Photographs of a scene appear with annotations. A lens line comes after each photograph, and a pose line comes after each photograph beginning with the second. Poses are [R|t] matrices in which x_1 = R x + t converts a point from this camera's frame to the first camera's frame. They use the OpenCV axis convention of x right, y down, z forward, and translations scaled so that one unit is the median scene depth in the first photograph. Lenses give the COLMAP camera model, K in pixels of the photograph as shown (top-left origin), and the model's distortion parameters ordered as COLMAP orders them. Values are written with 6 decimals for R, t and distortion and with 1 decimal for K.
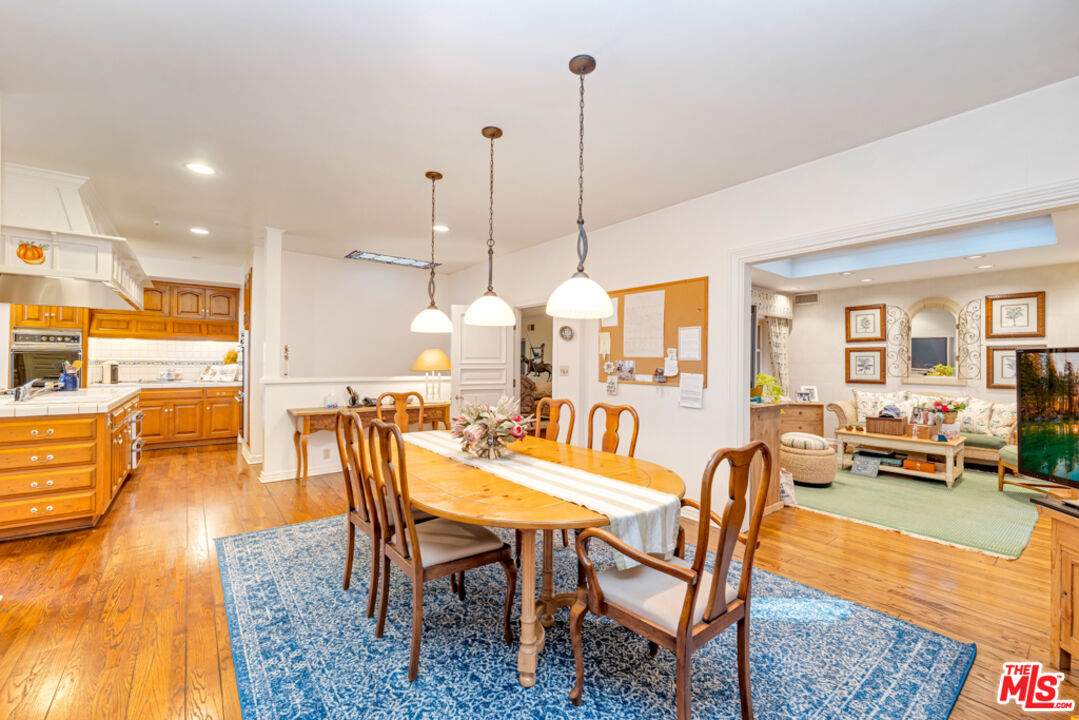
lens RADIAL K [[441.0, 0, 536.0], [0, 441.0, 358.7], [0, 0, 1]] dist [-0.001363, 0.000463]
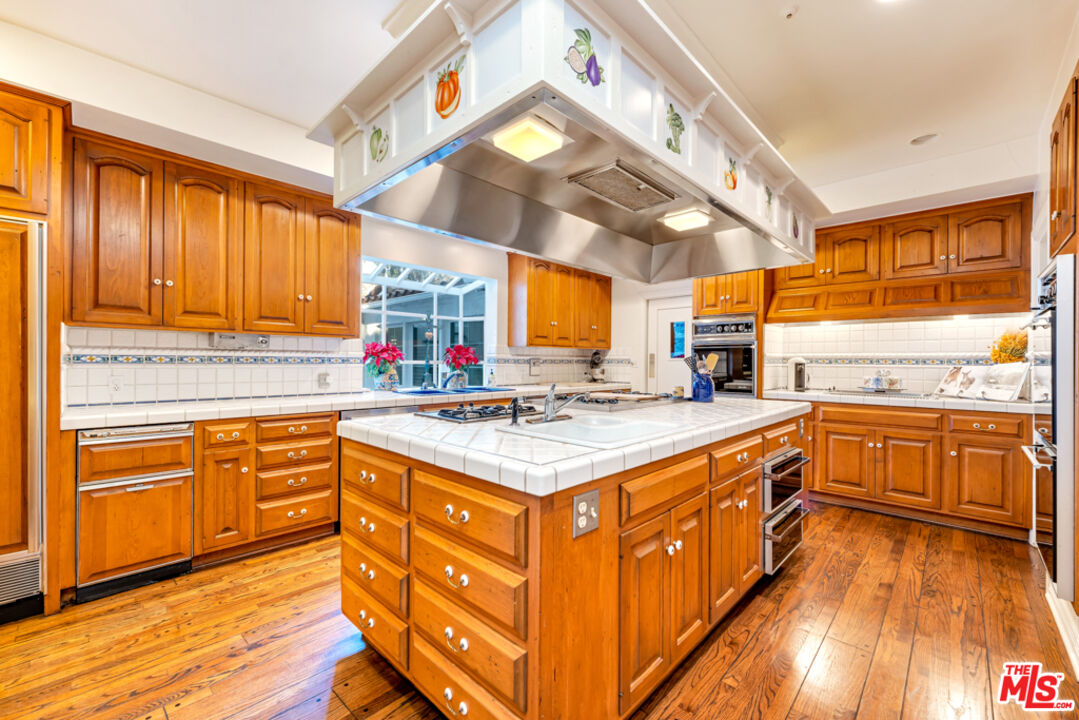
lens RADIAL K [[441.0, 0, 535.4], [0, 441.0, 360.8], [0, 0, 1]] dist [-0.001363, 0.000463]
pose [[0.142122, -0.007294, -0.989822, -0.340436], [0.003065, 0.999971, -0.006929, 0.013214], [0.989844, -0.002049, 0.142140, 0.492606]]
